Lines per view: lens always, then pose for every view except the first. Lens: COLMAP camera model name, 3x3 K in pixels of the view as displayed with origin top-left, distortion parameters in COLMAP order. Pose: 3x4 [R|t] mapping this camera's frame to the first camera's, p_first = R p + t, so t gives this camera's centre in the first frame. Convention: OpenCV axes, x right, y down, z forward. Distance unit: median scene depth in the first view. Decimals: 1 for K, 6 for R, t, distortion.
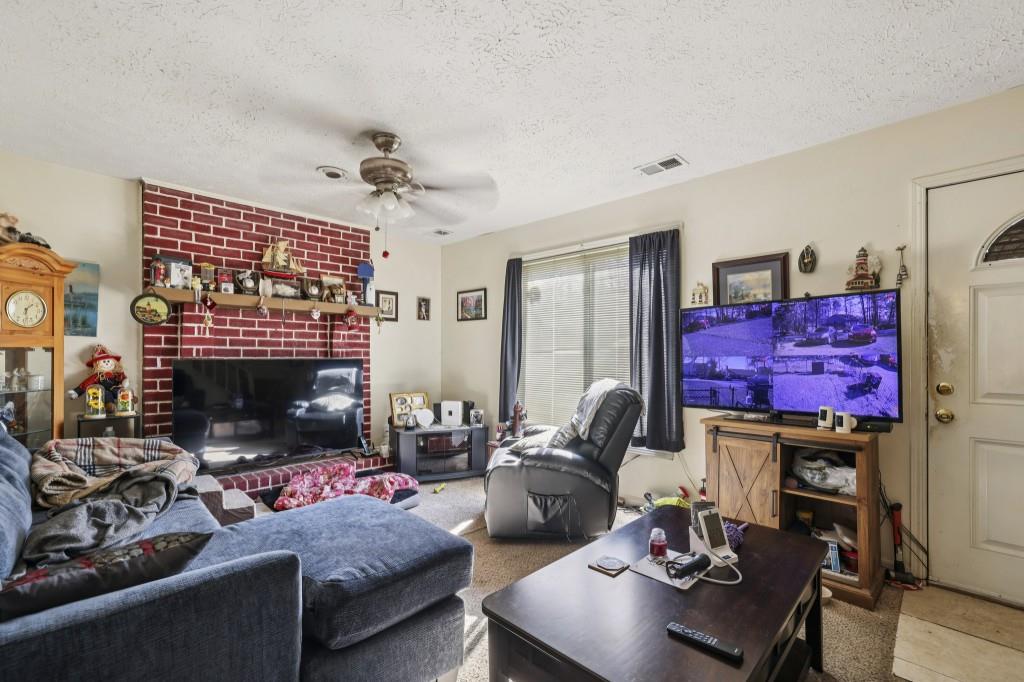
lens RADIAL K [[451.3, 0, 514.0], [0, 451.3, 360.0], [0, 0, 1]] dist [-0.001142, 0.000284]
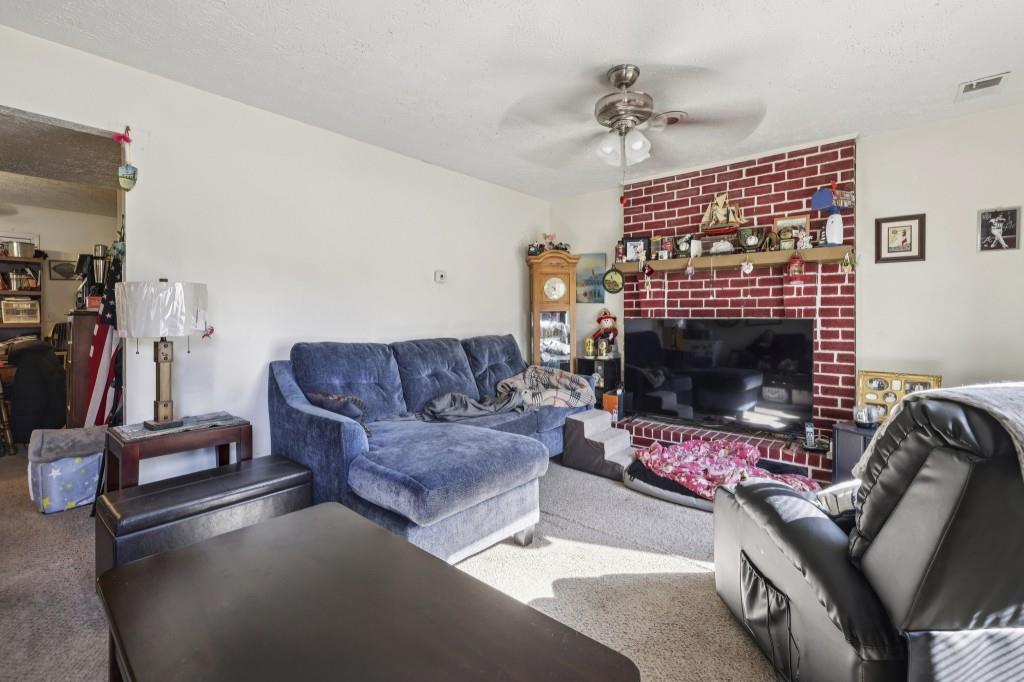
lens RADIAL K [[453.8, 0, 511.6], [0, 453.8, 318.4], [0, 0, 1]] dist [-0.012420, 0.000190]
pose [[0.076014, -0.000132, -0.997107, 0.409376], [-0.007121, 0.999974, -0.000675, 0.000128], [0.997081, 0.007152, 0.076011, 0.491791]]
